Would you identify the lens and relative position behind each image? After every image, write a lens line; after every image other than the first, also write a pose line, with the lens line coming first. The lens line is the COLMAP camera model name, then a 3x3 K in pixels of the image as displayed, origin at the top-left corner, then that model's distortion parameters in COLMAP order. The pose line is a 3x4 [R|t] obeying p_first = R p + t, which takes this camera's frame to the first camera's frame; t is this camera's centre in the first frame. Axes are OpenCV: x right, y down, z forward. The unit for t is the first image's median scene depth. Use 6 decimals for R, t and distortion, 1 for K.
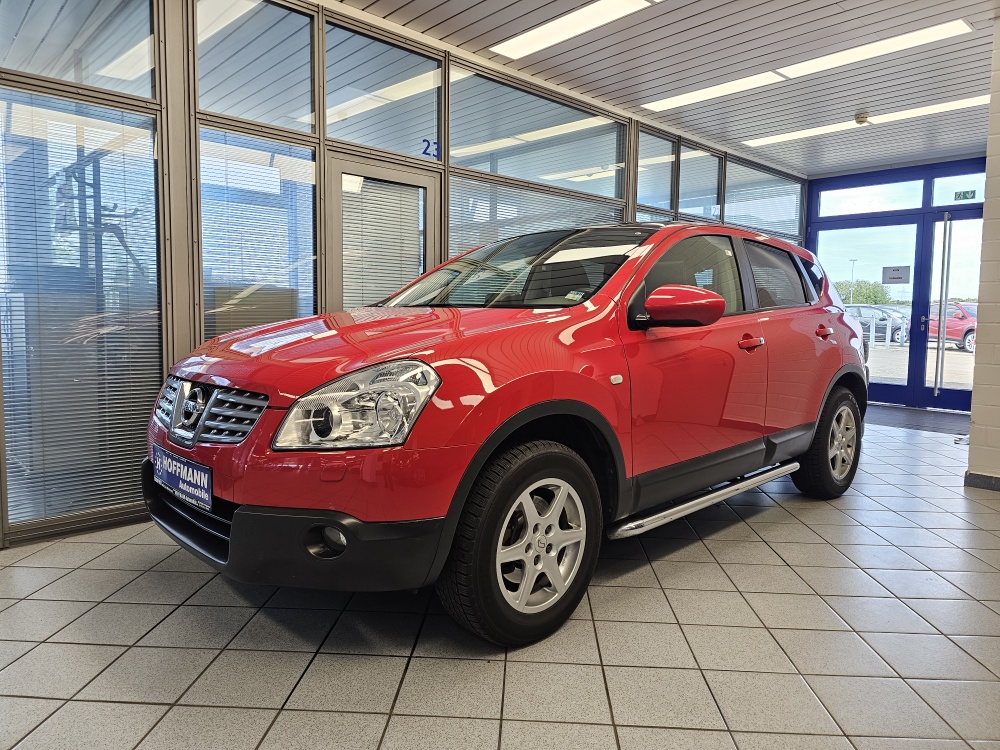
lens RADIAL K [[660.2, 0, 496.1], [0, 660.2, 361.2], [0, 0, 1]] dist [0.069966, -0.053592]
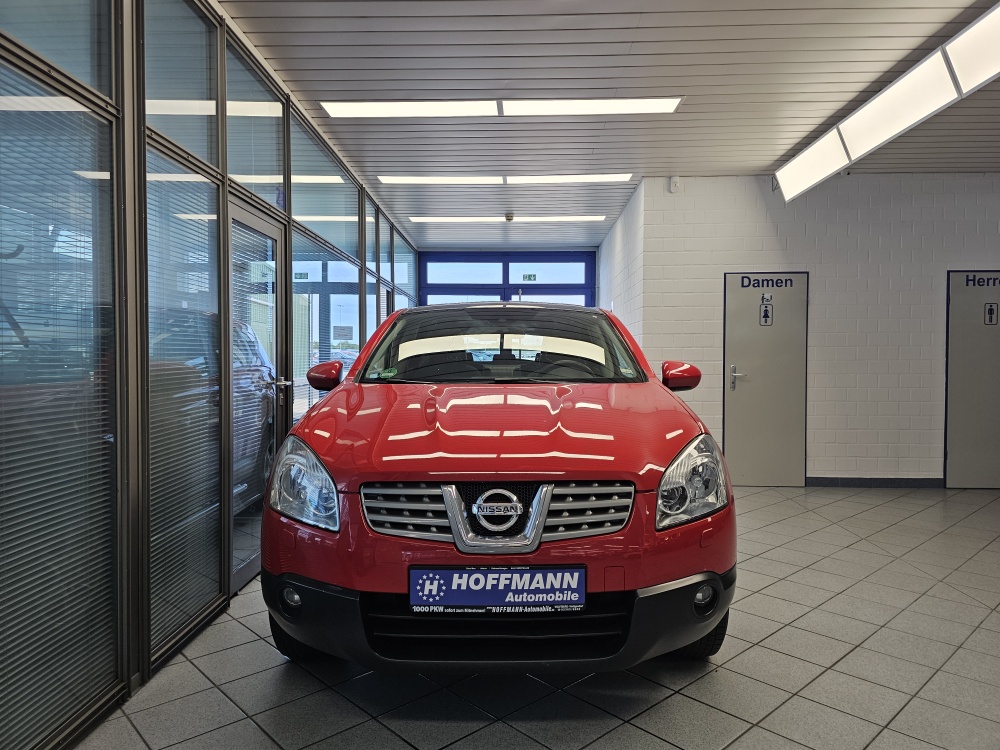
lens RADIAL K [[661.3, 0, 512.1], [0, 661.3, 392.8], [0, 0, 1]] dist [0.097780, -0.100025]
pose [[0.696004, -0.055365, 0.715900, -1.103215], [0.070748, 0.997459, 0.008358, -0.098320], [-0.714544, 0.044831, 0.698153, 0.362422]]
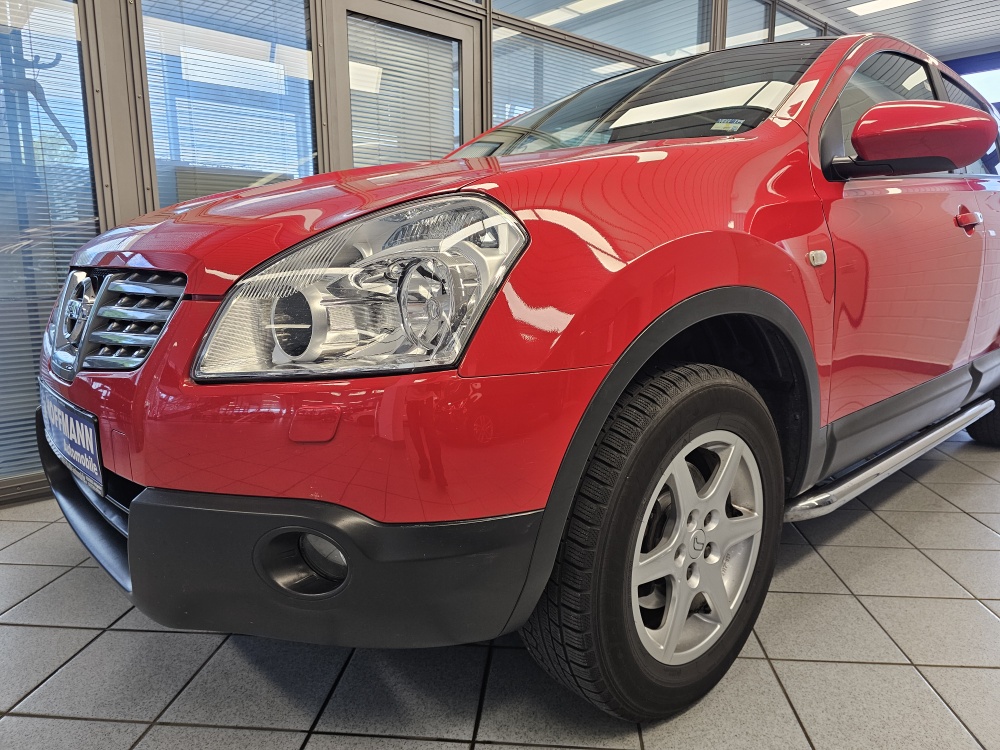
lens RADIAL K [[670.2, 0, 507.3], [0, 670.2, 370.8], [0, 0, 1]] dist [0.049749, -0.057514]
pose [[0.999546, -0.011653, -0.027780, -0.077676], [0.014271, 0.995280, 0.095991, 0.071360], [0.026530, -0.096344, 0.994994, 0.444731]]
